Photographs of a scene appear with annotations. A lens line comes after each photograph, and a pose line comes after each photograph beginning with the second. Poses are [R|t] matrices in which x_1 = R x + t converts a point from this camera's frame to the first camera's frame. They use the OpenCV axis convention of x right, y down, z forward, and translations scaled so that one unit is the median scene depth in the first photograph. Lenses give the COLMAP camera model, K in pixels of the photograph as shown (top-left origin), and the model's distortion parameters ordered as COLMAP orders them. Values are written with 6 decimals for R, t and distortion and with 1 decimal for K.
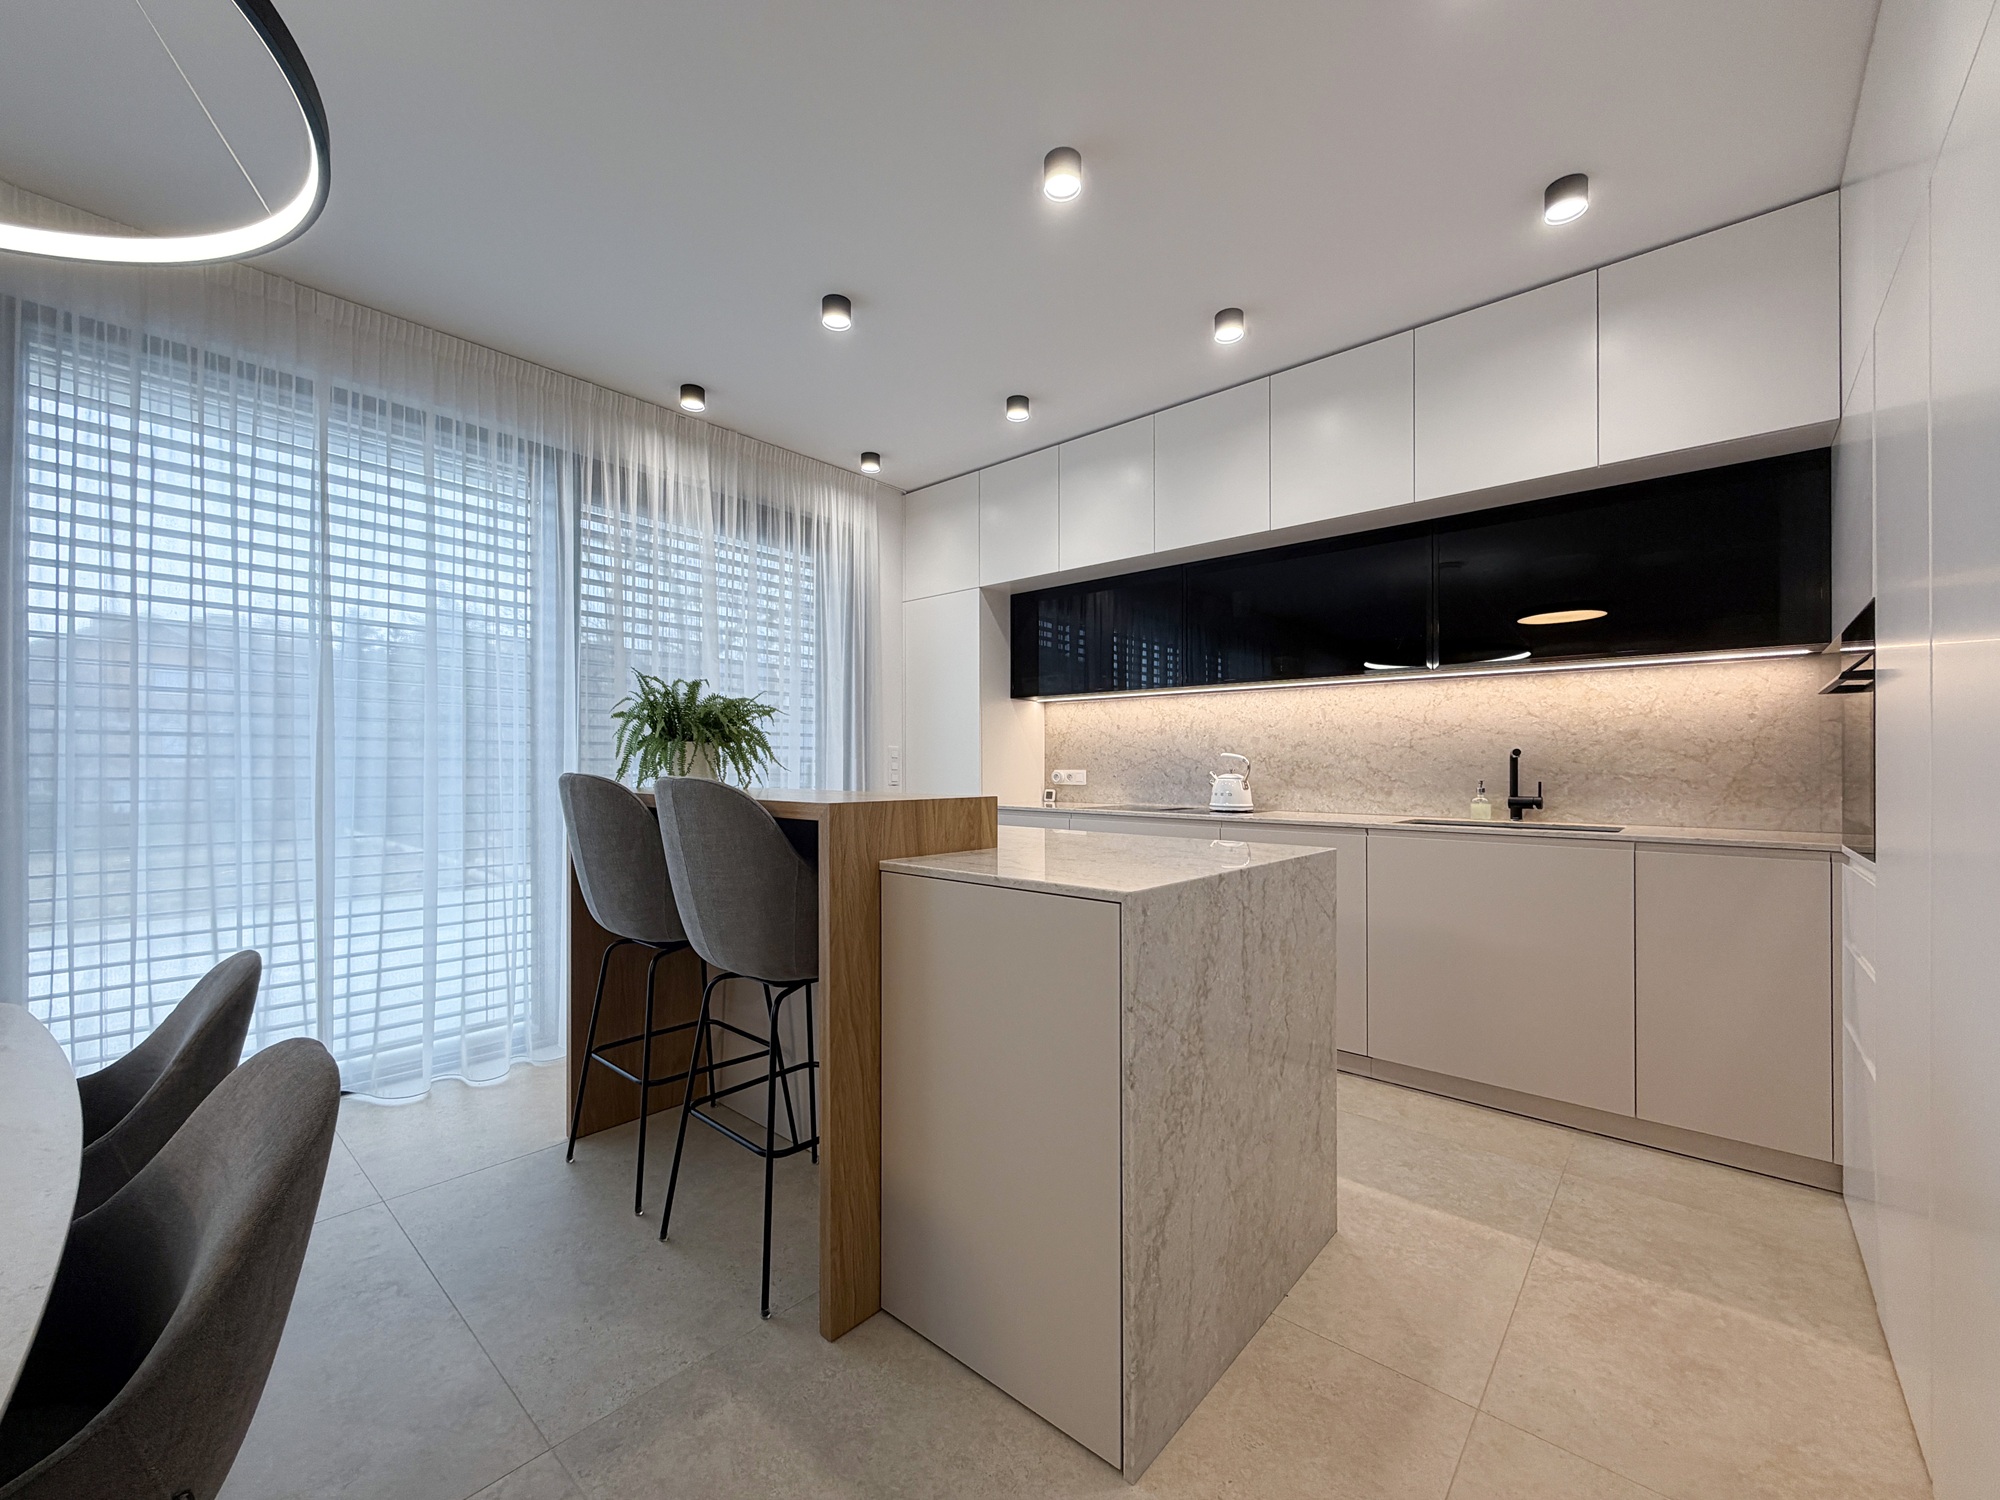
lens RADIAL K [[807.3, 0, 970.6], [0, 807.3, 752.1], [0, 0, 1]] dist [0.001236, 0.000323]
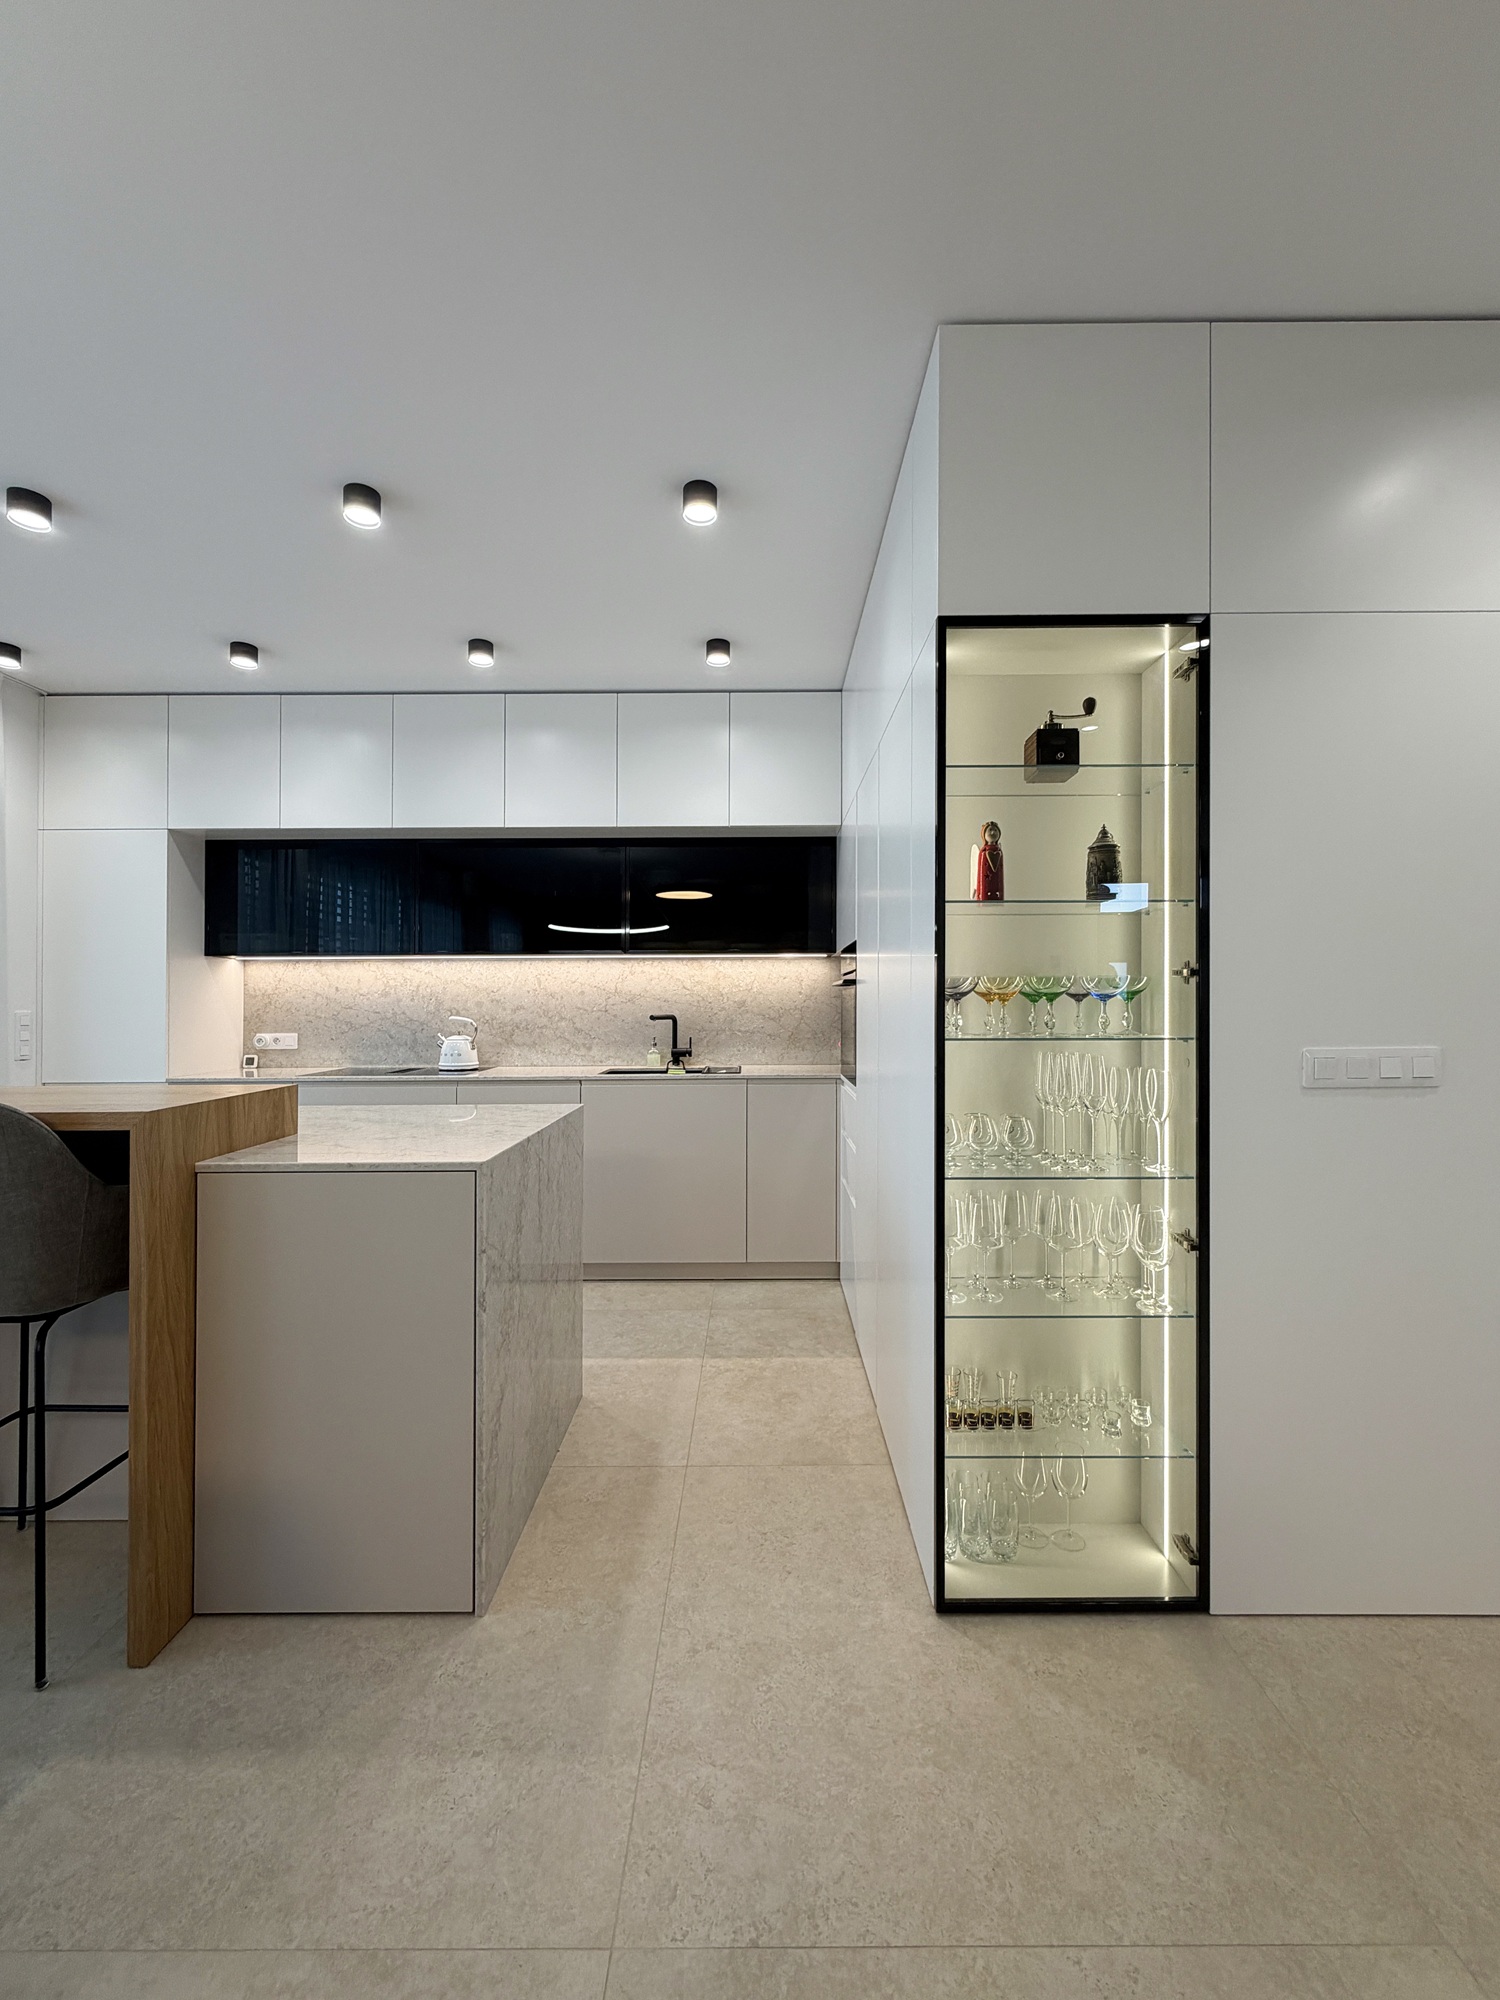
lens RADIAL K [[820.4, 0, 753.9], [0, 820.4, 985.3], [0, 0, 1]] dist [0.000921, -0.000026]
pose [[0.742409, 0.005597, 0.669924, -0.169721], [-0.002657, 0.999982, -0.005409, -0.048497], [-0.669942, 0.002236, 0.742410, -0.127446]]
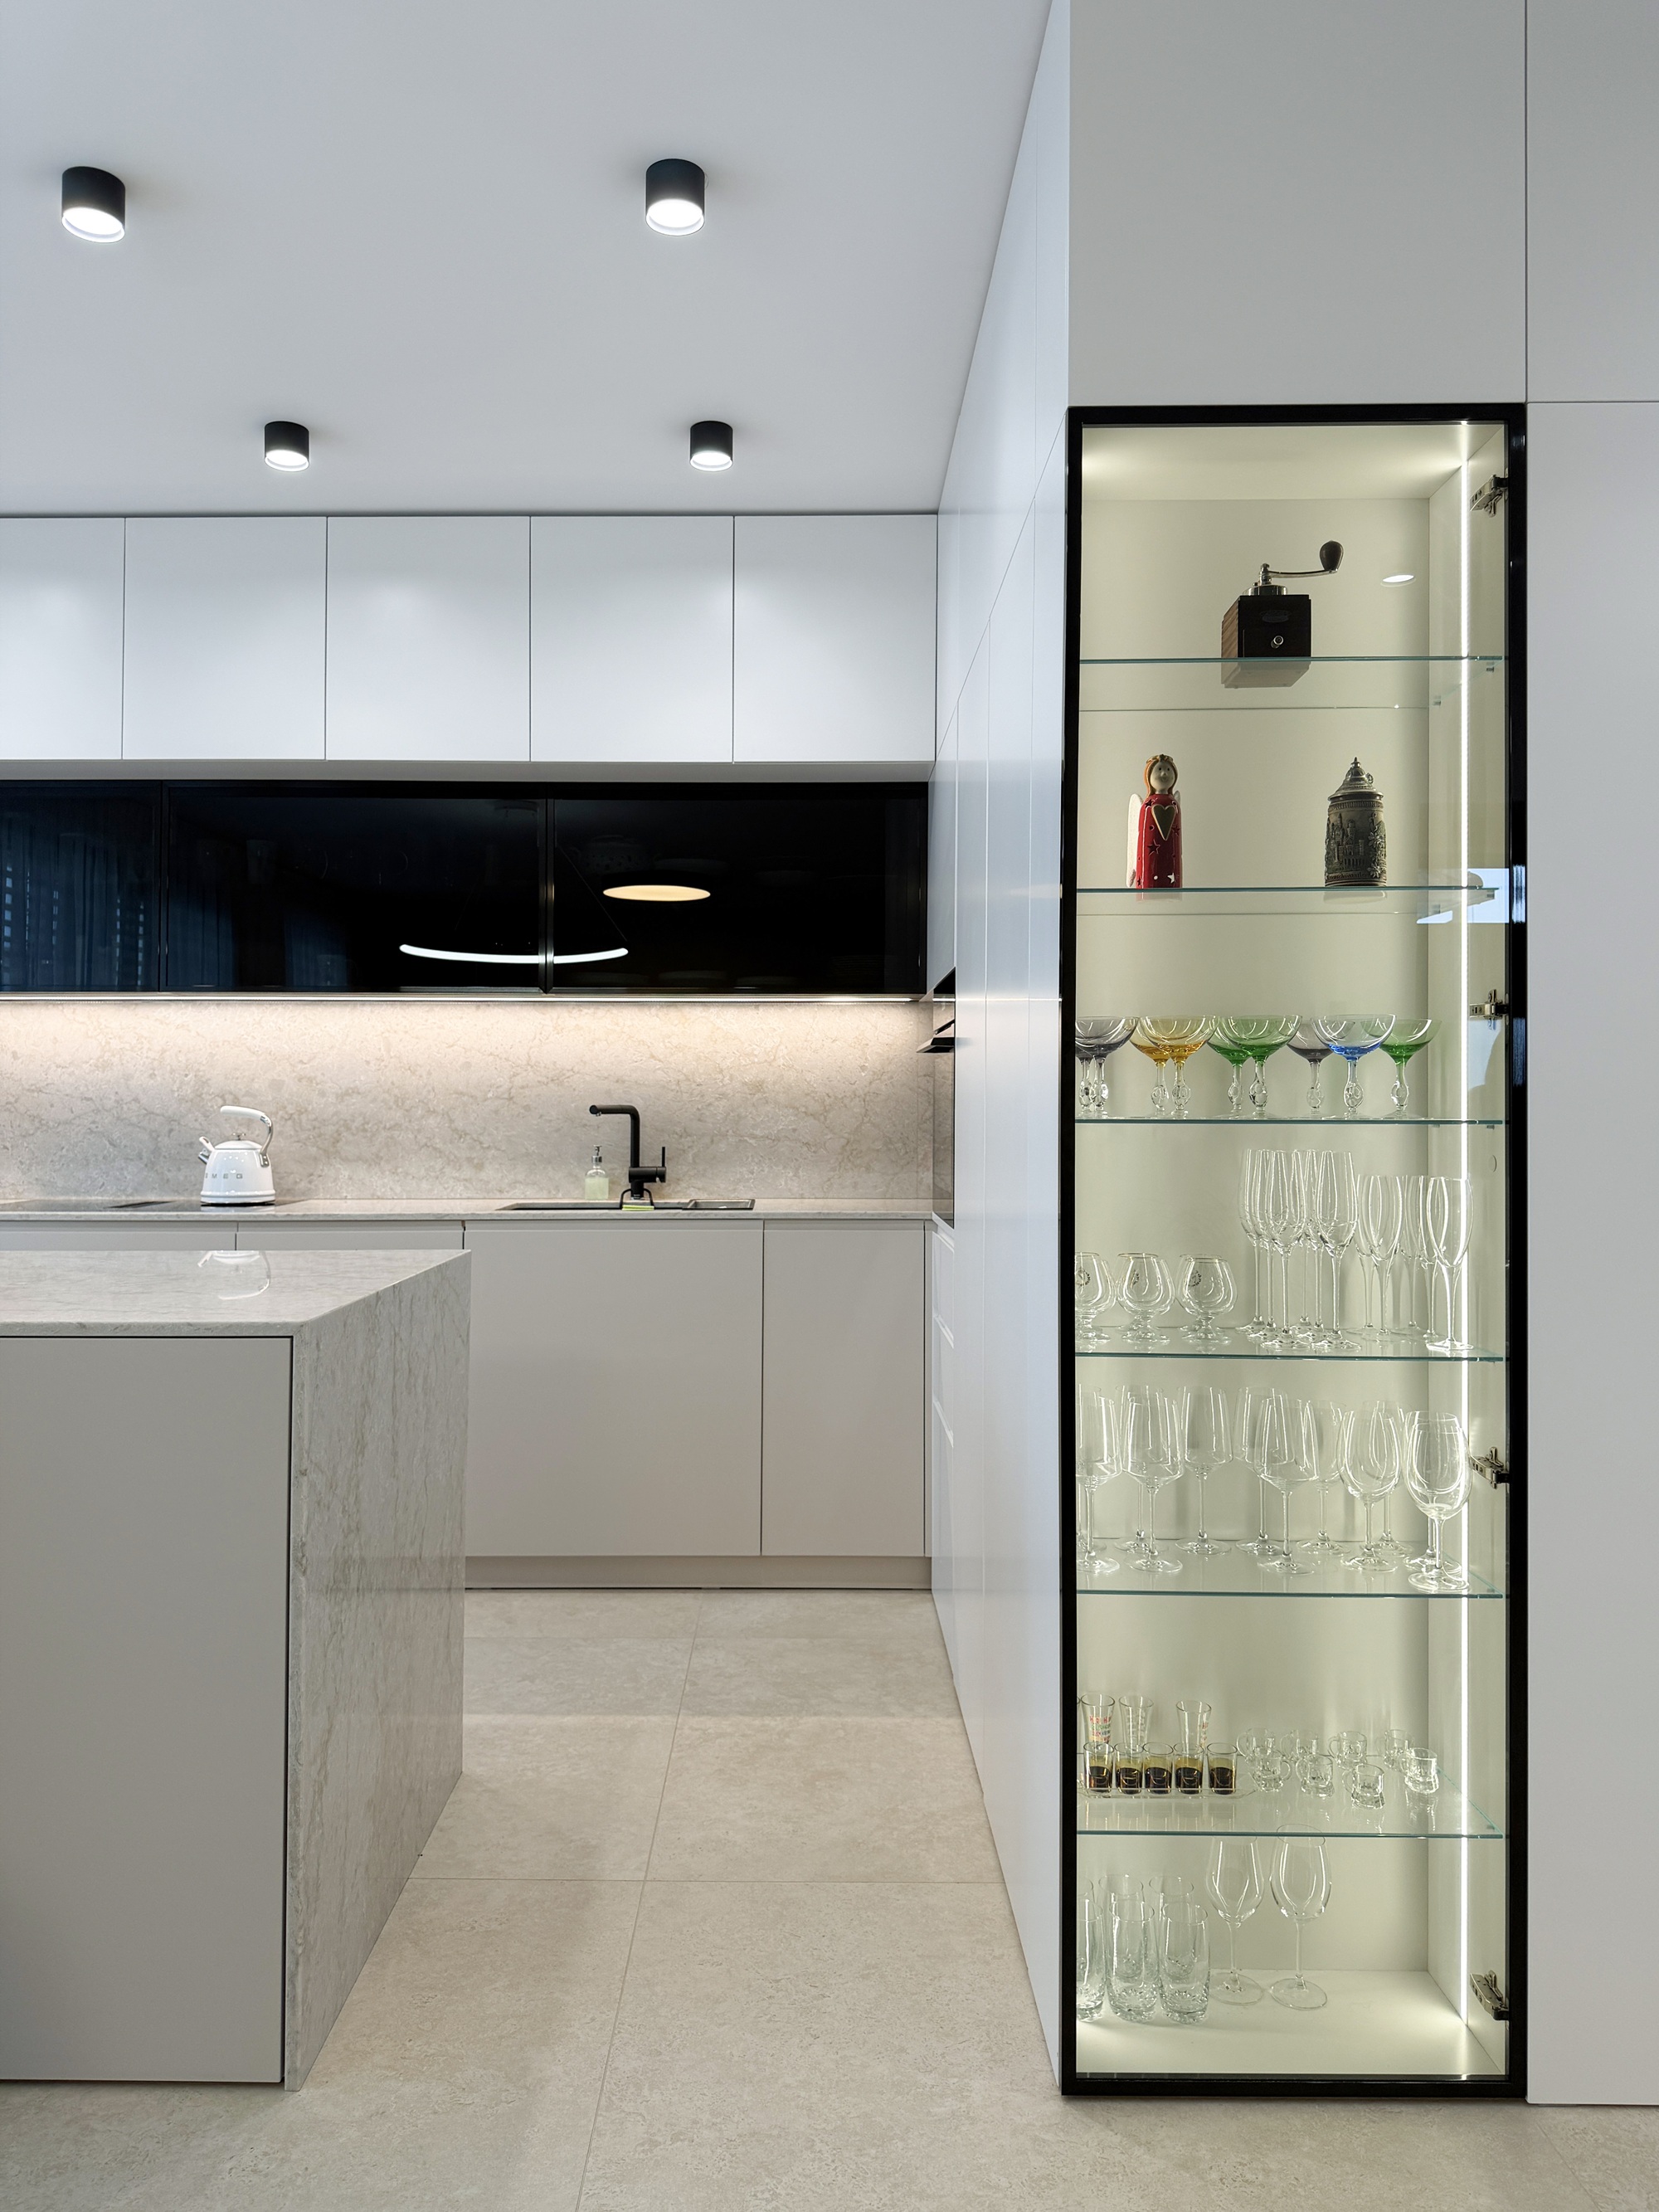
lens RADIAL K [[1599.6, 0, 767.5], [0, 1599.6, 1062.0], [0, 0, 1]] dist [0.131193, -0.177713]
pose [[0.754116, 0.013361, 0.656606, -0.229877], [-0.008175, 0.999907, -0.010958, -0.029301], [-0.656691, 0.002896, 0.754154, -0.219469]]
